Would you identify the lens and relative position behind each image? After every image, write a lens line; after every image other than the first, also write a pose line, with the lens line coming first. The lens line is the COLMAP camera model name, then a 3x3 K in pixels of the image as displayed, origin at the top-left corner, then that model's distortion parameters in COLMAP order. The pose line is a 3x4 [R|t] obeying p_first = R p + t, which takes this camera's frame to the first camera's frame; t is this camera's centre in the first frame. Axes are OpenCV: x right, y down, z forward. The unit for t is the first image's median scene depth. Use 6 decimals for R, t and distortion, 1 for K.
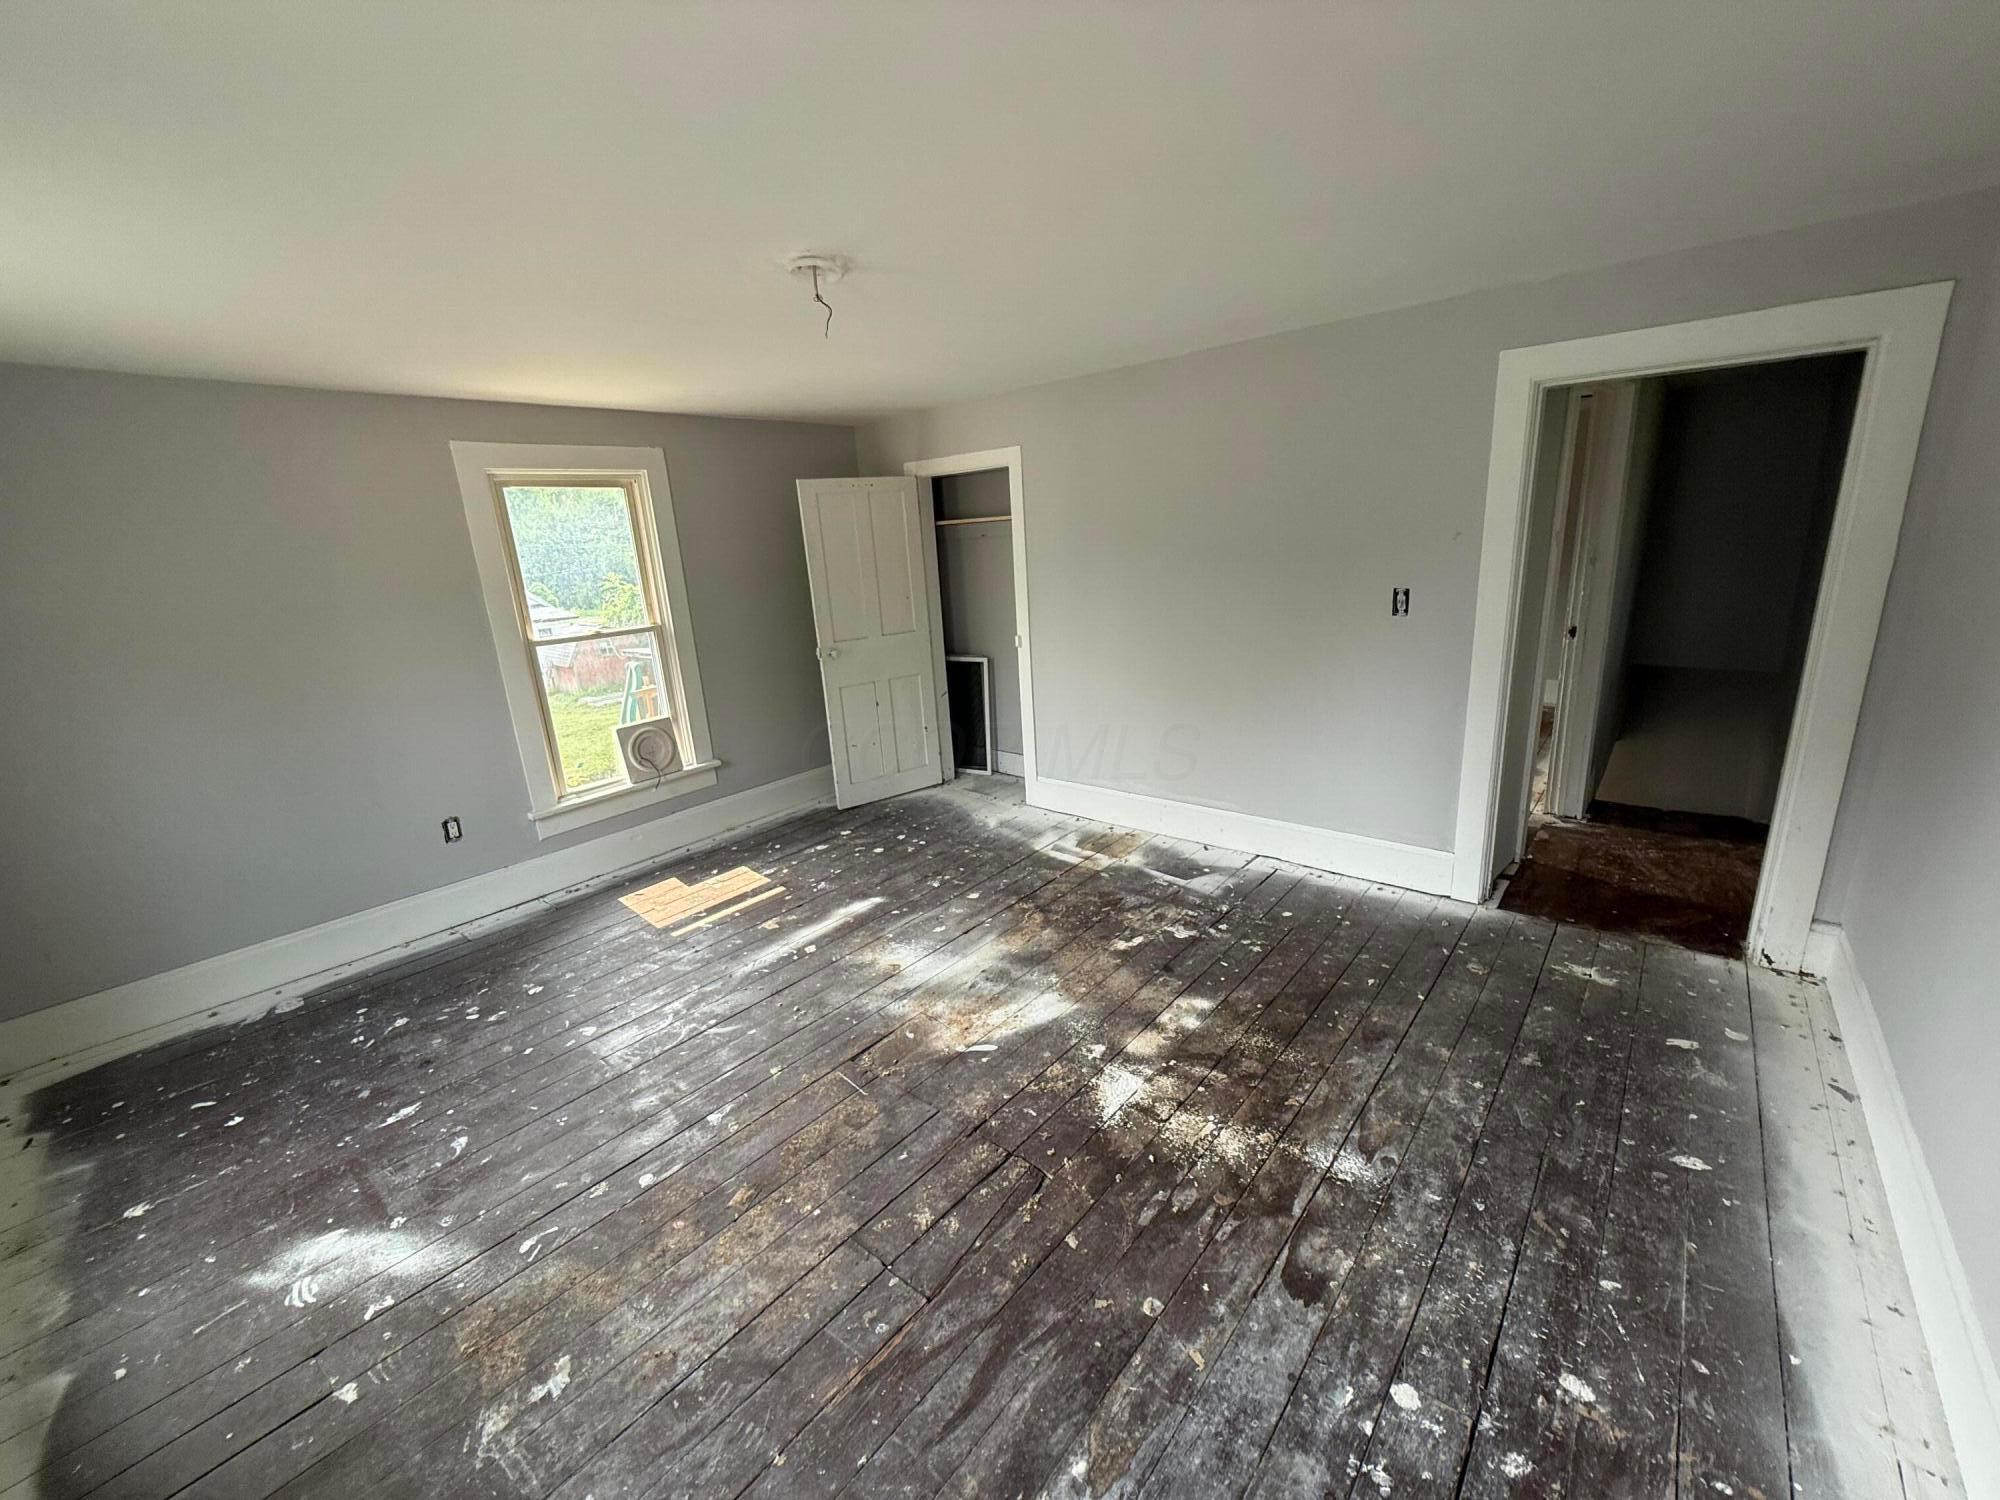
lens RADIAL K [[796.4, 0, 1007.3], [0, 796.4, 742.2], [0, 0, 1]] dist [0.002743, 0.000461]
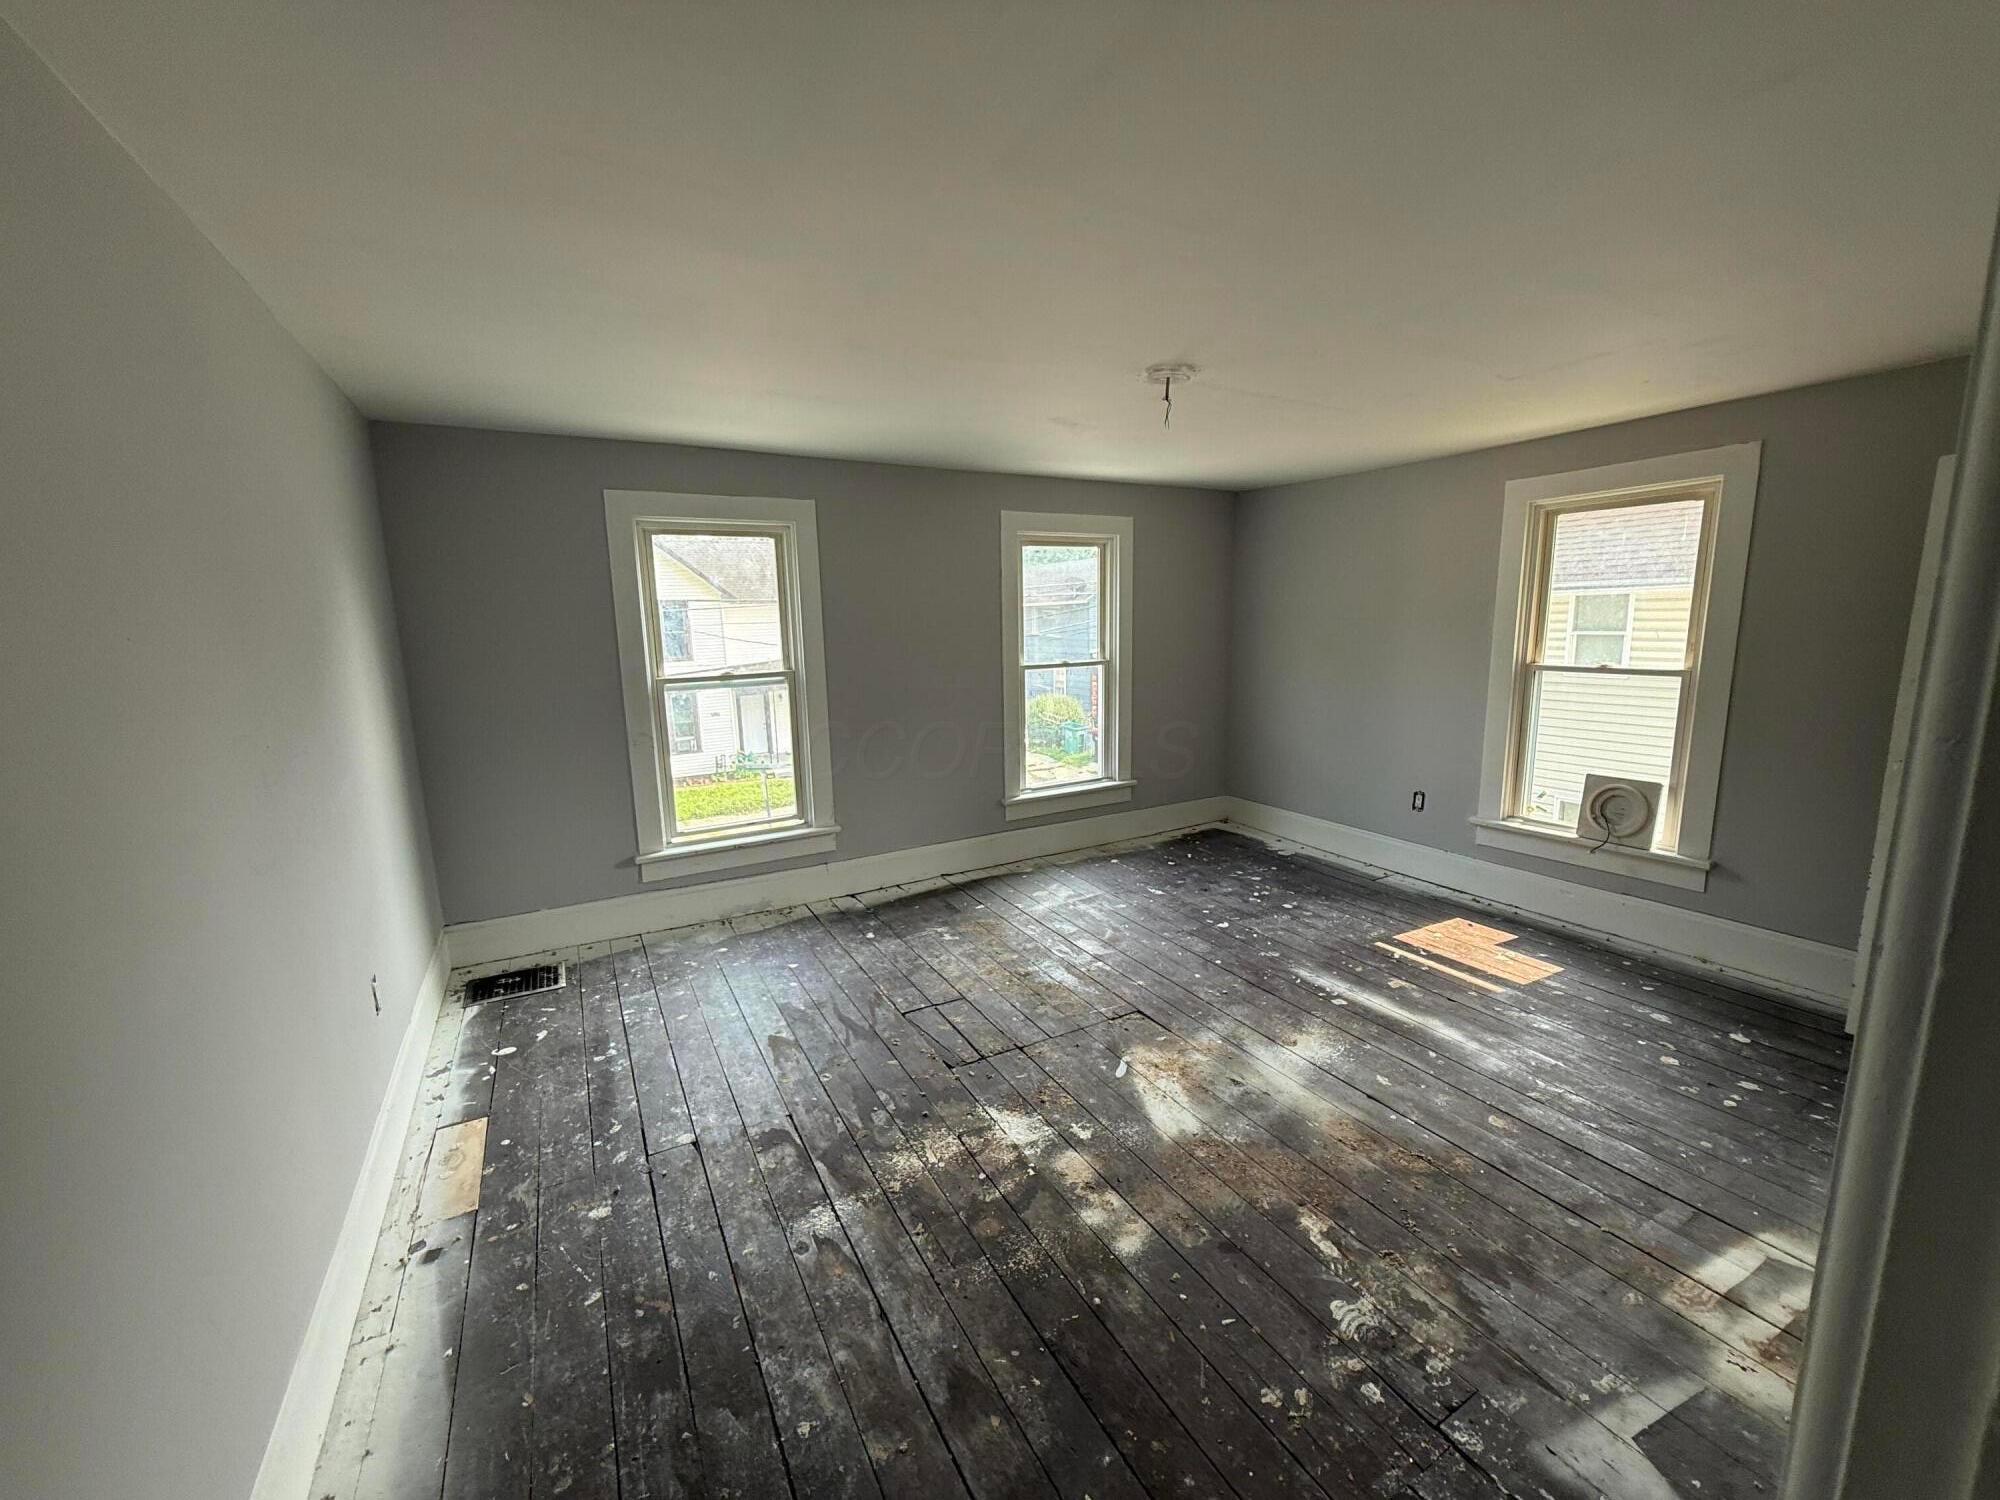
lens RADIAL K [[796.4, 0, 1007.3], [0, 796.4, 742.2], [0, 0, 1]] dist [0.002743, 0.000461]
pose [[-0.342894, 0.216551, -0.914073, 0.788394], [-0.193333, 0.935966, 0.294262, -0.269236], [0.919264, 0.277621, -0.279070, 0.912247]]
